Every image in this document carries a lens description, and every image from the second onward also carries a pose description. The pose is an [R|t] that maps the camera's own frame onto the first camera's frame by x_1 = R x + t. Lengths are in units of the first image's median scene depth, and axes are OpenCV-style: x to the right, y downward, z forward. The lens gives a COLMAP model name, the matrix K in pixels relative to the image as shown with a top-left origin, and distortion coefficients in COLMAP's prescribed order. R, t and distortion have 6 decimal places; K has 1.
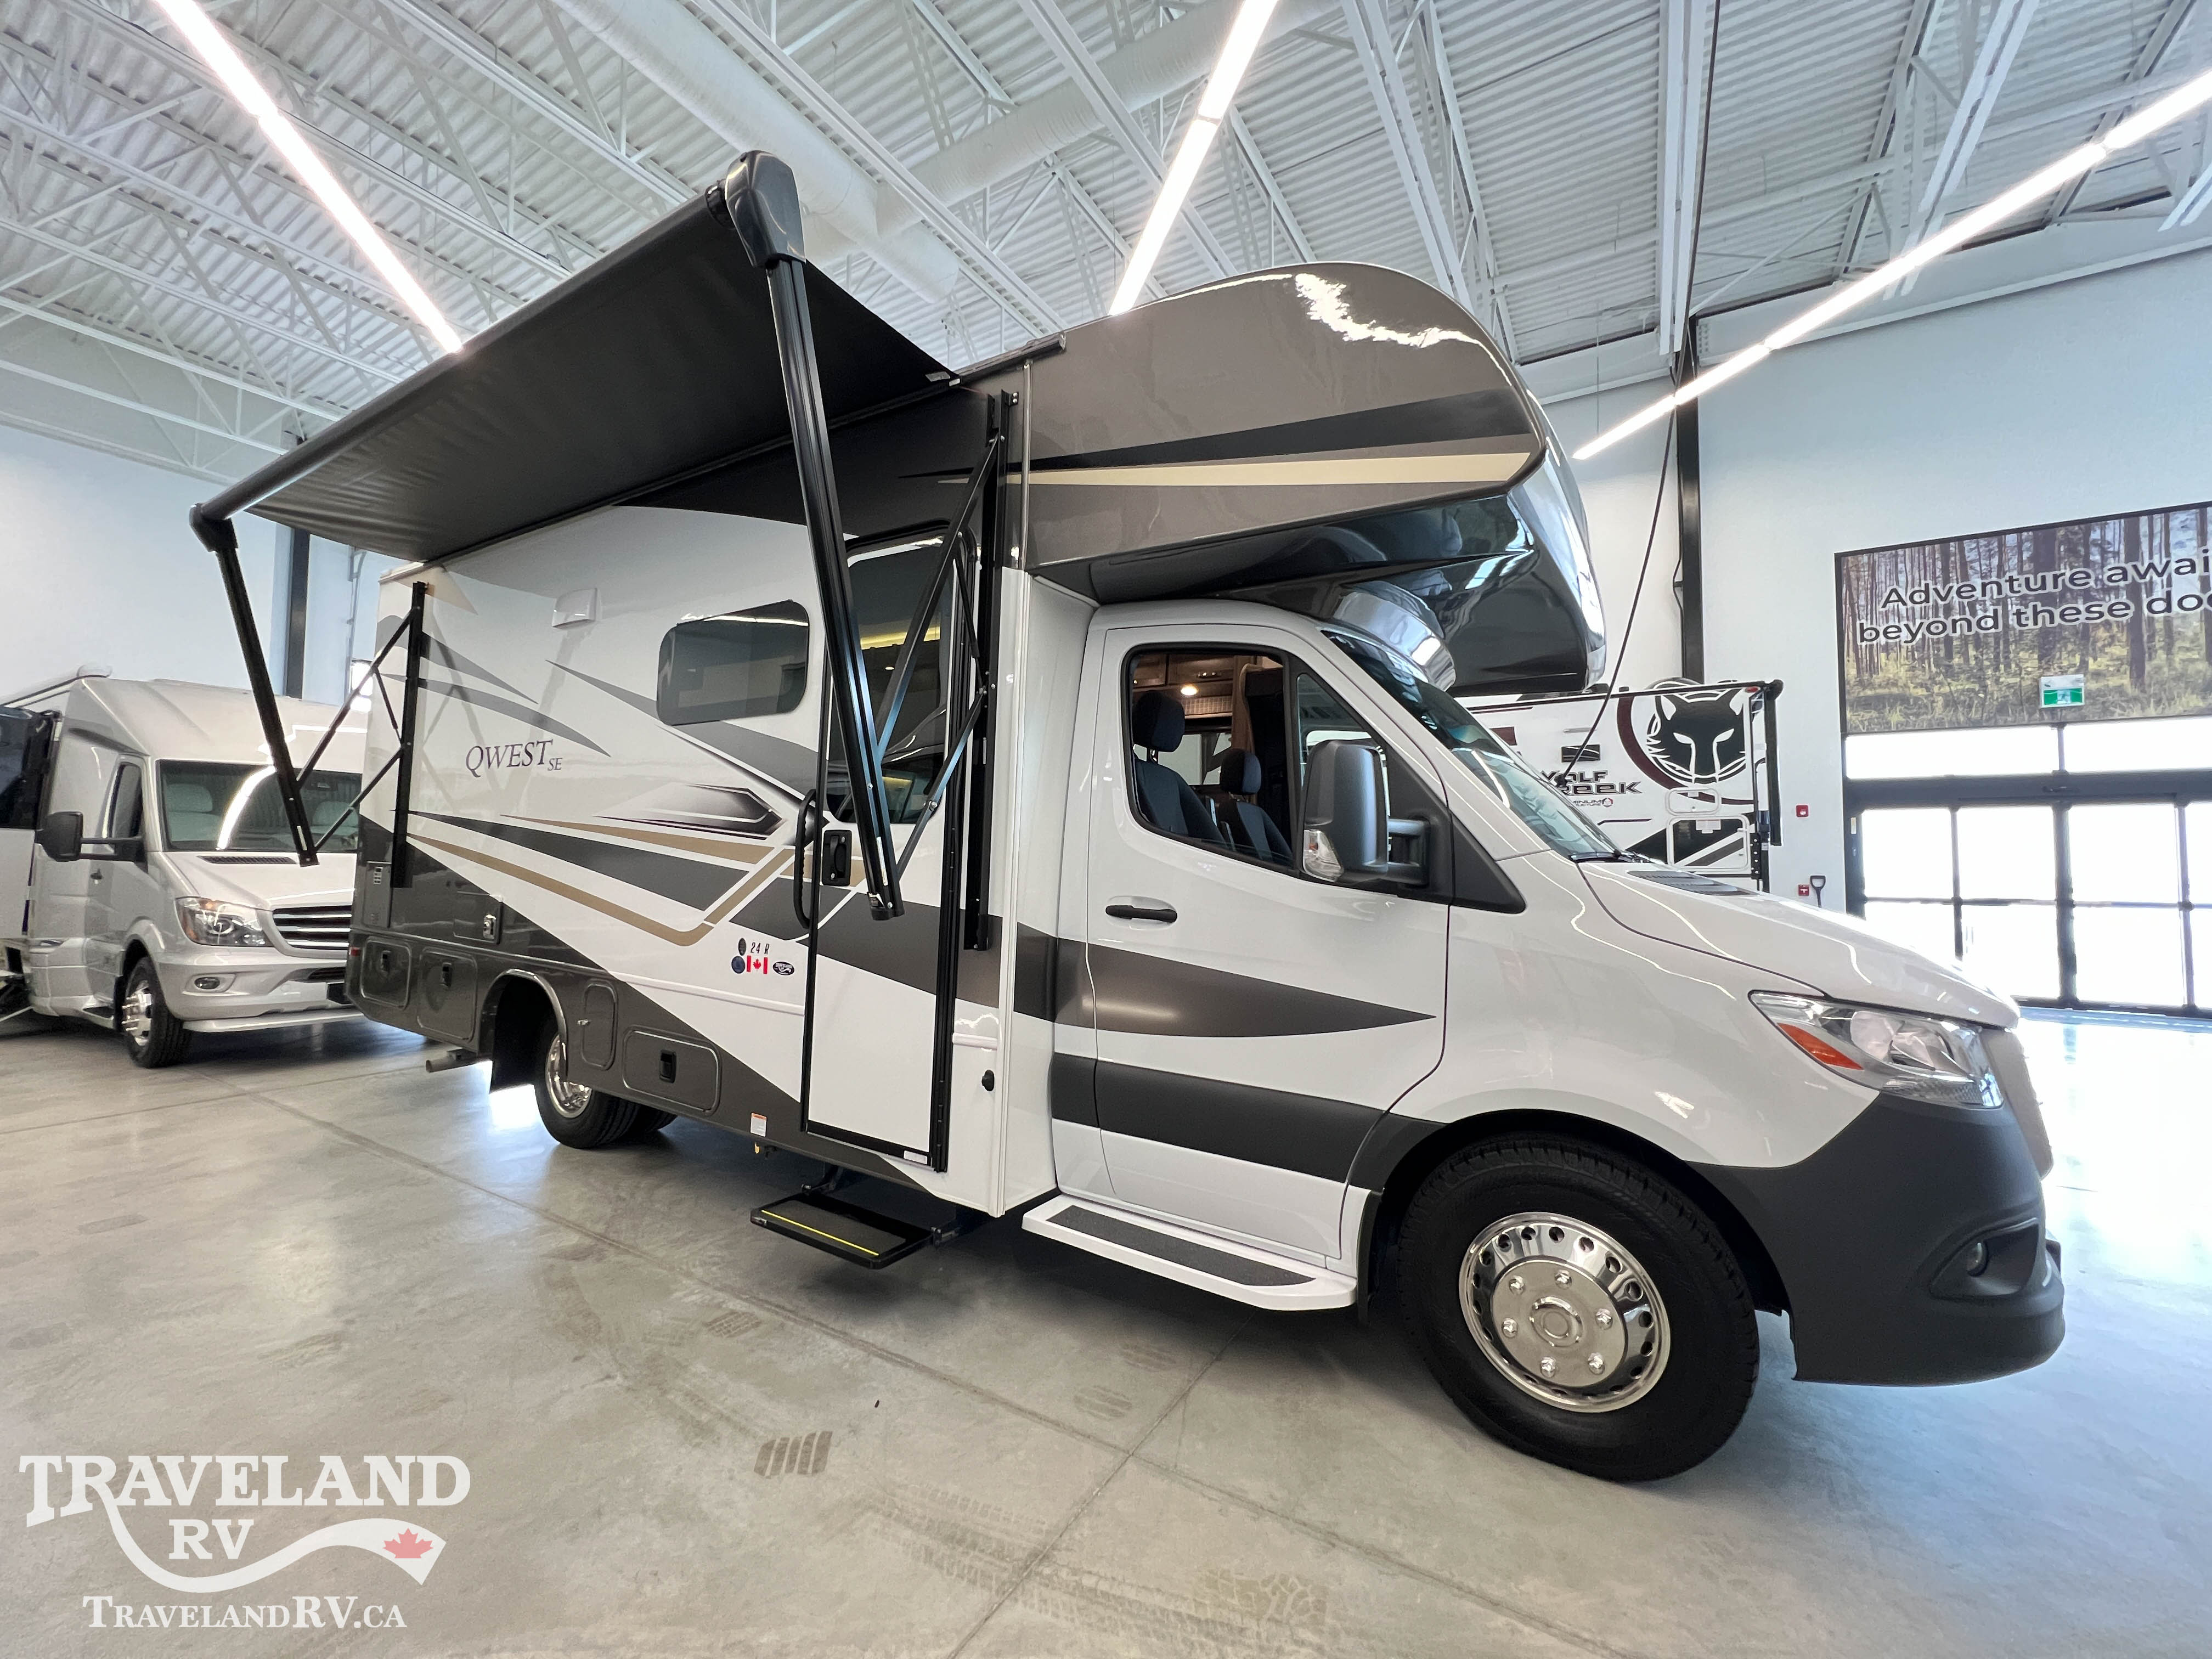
lens RADIAL K [[882.9, 0, 1106.8], [0, 882.9, 818.4], [0, 0, 1]] dist [-0.000130, 0.000222]
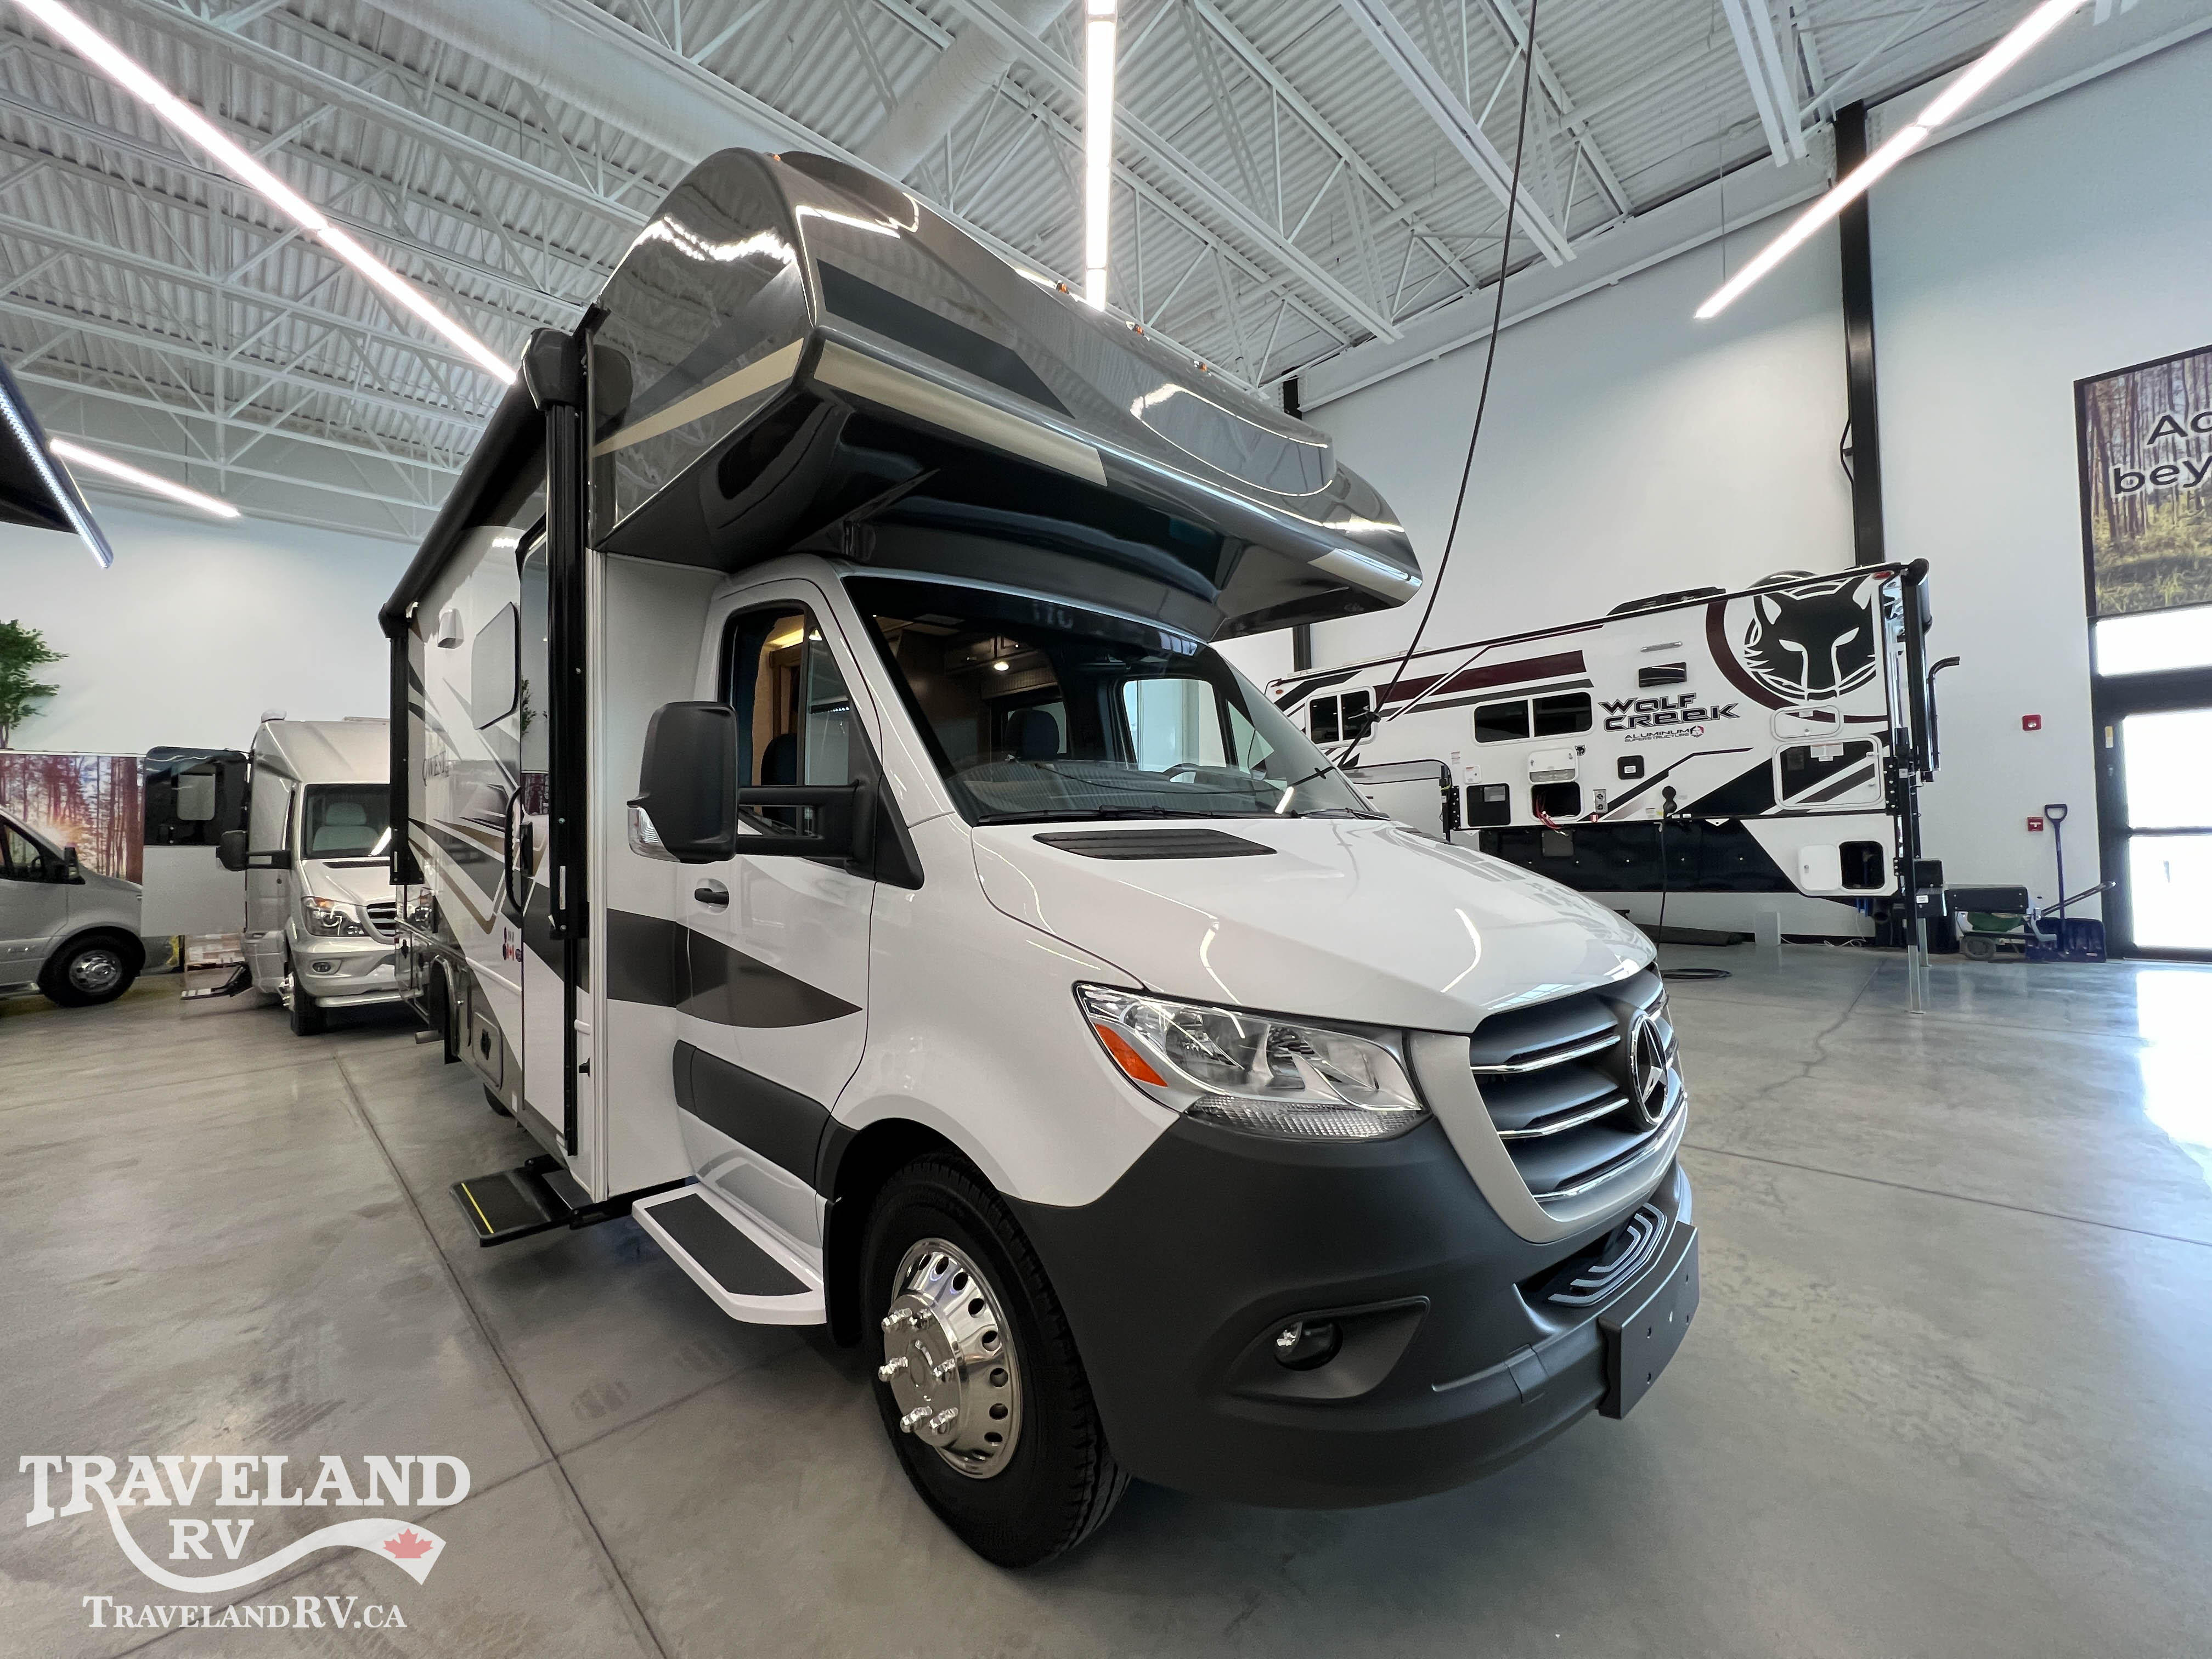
lens RADIAL K [[882.9, 0, 1105.7], [0, 882.9, 818.6], [0, 0, 1]] dist [-0.000130, 0.000222]
pose [[0.970066, -0.049663, -0.237710, 0.226709], [0.058346, 0.997857, 0.029626, 0.006886], [0.235729, -0.042608, 0.970884, 0.059717]]
